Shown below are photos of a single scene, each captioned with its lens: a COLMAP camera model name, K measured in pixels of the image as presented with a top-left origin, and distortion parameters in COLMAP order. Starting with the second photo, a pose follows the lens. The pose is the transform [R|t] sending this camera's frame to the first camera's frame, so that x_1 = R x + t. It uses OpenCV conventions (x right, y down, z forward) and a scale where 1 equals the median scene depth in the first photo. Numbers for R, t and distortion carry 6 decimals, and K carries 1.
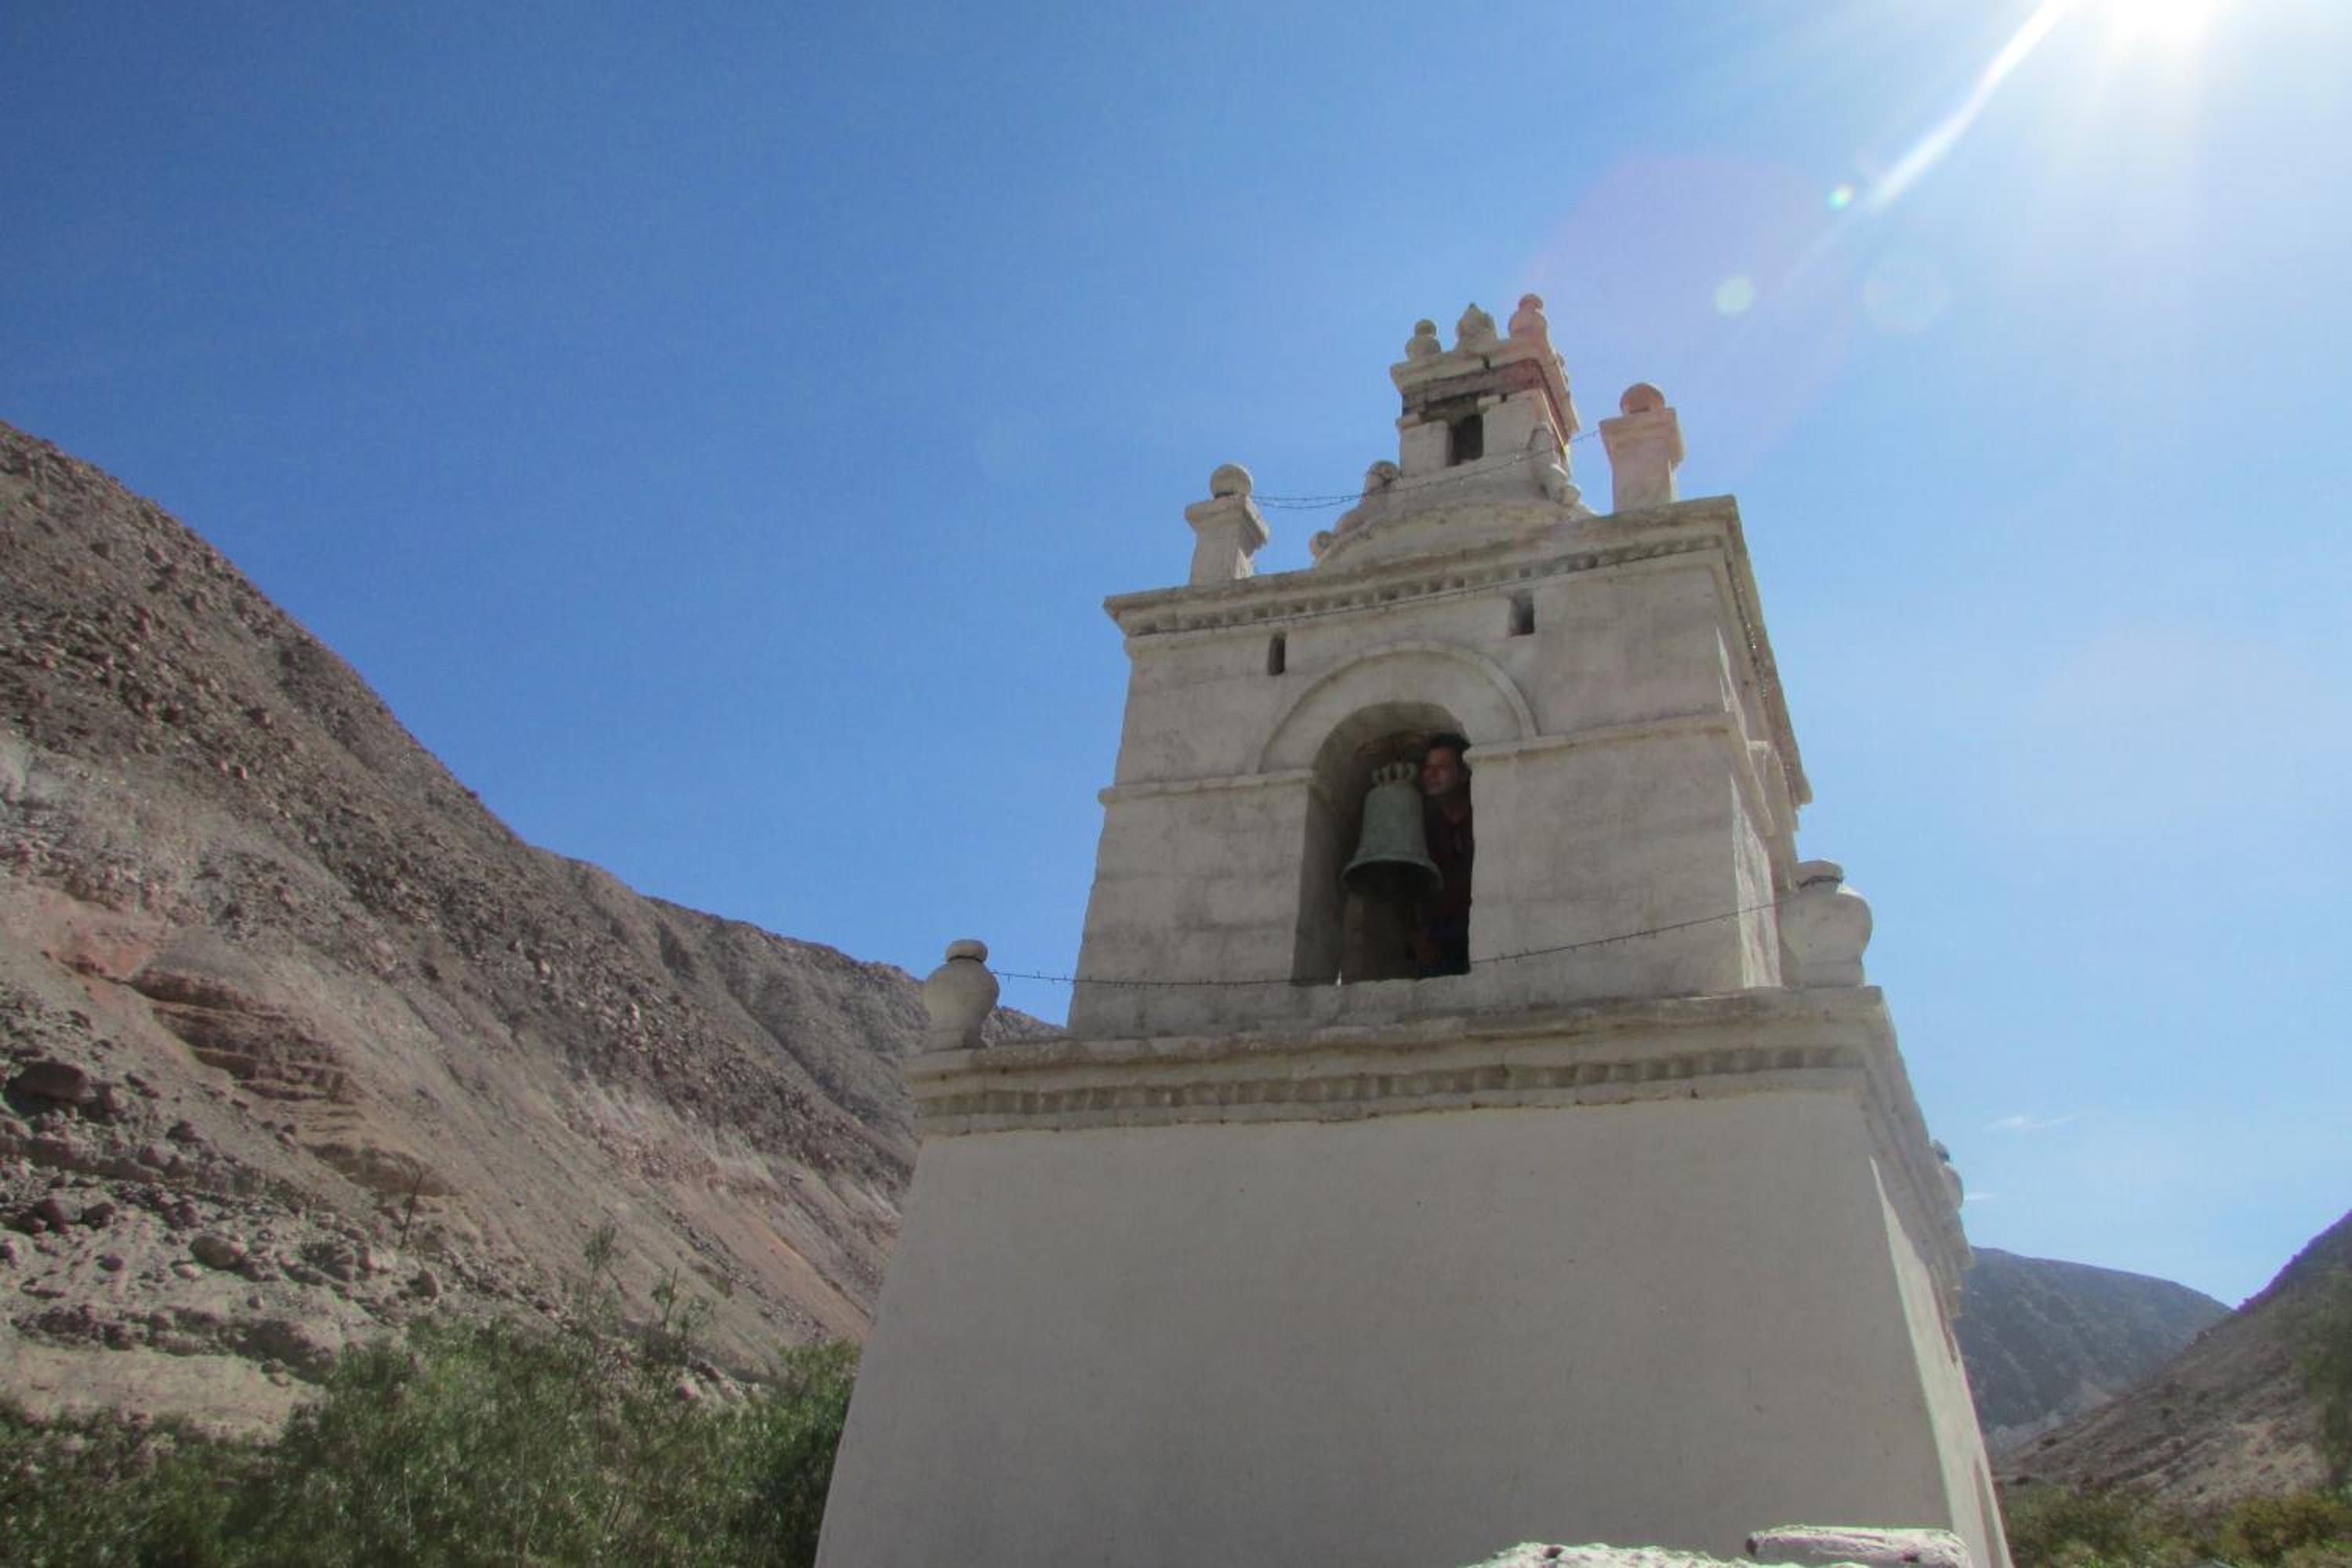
lens RADIAL K [[1710.6, 0, 1173.6], [0, 1710.6, 890.4], [0, 0, 1]] dist [0.004378, -0.001167]
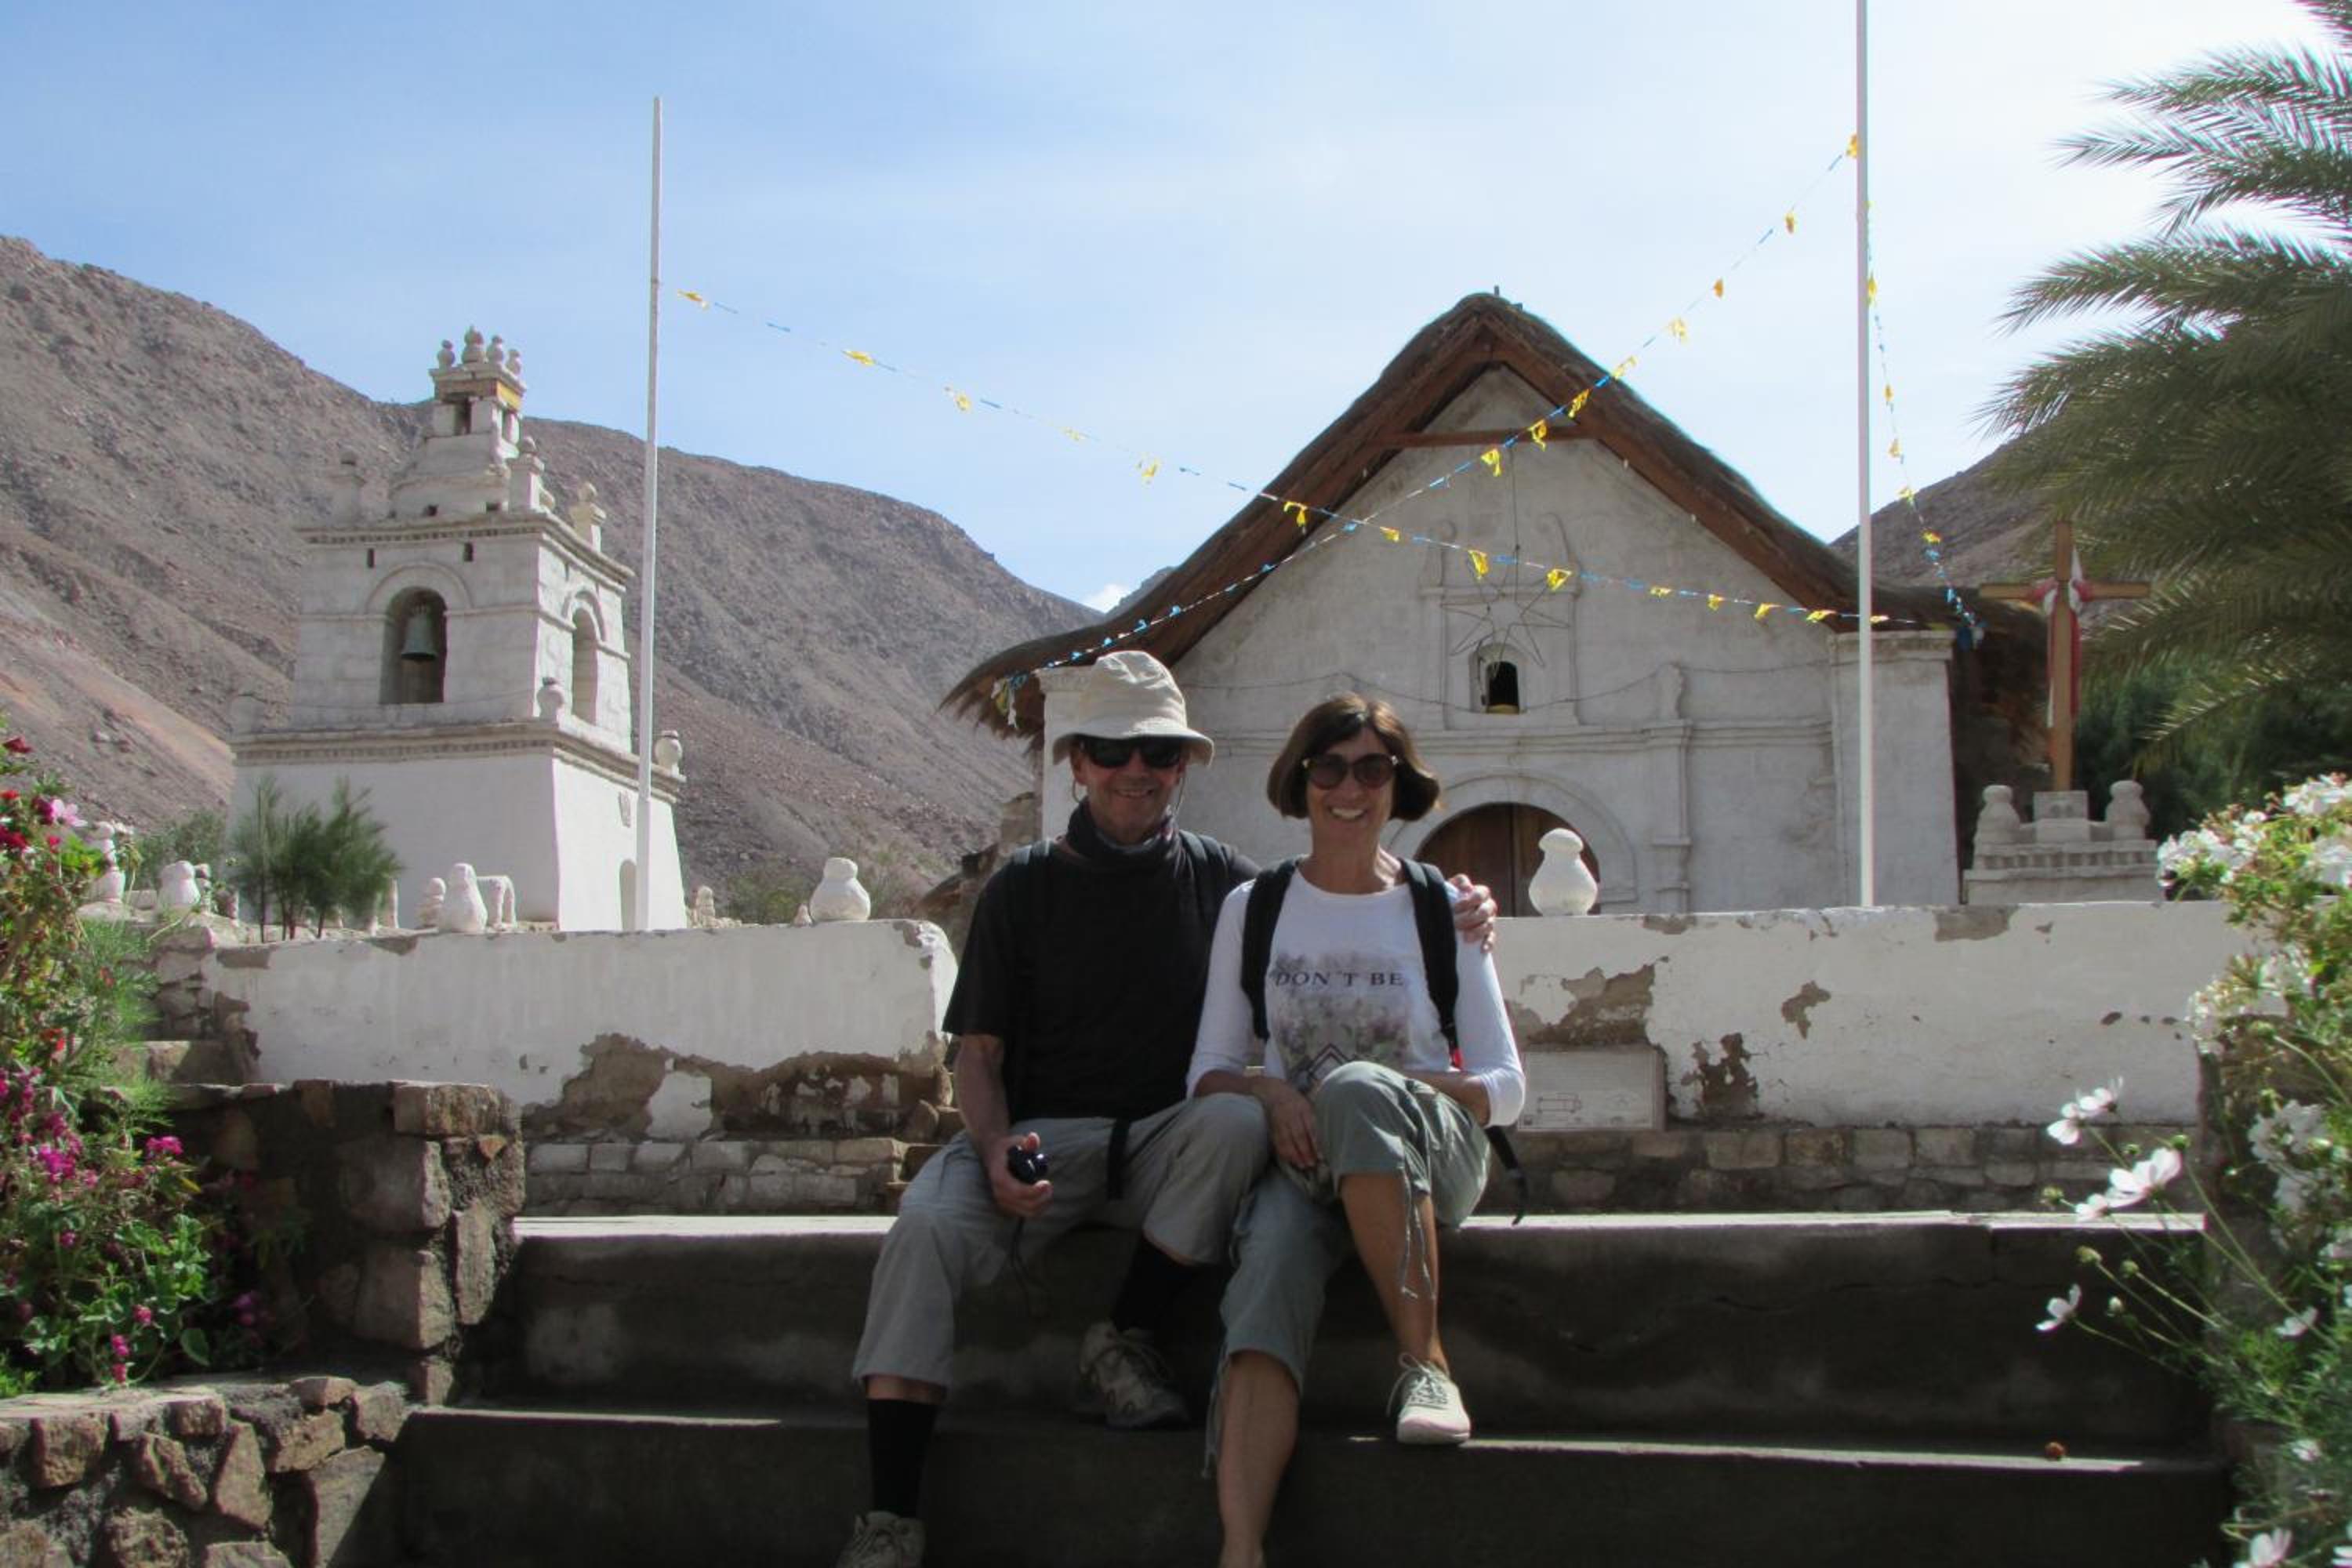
lens RADIAL K [[2549.2, 0, 1176.0], [0, 2549.2, 784.0], [0, 0, 1]] dist [-0.004472, -0.021691]
pose [[0.954584, -0.048424, 0.293981, 0.002777], [-0.034542, 0.962064, 0.270629, -0.032061], [-0.295933, -0.268492, 0.916698, -0.103556]]
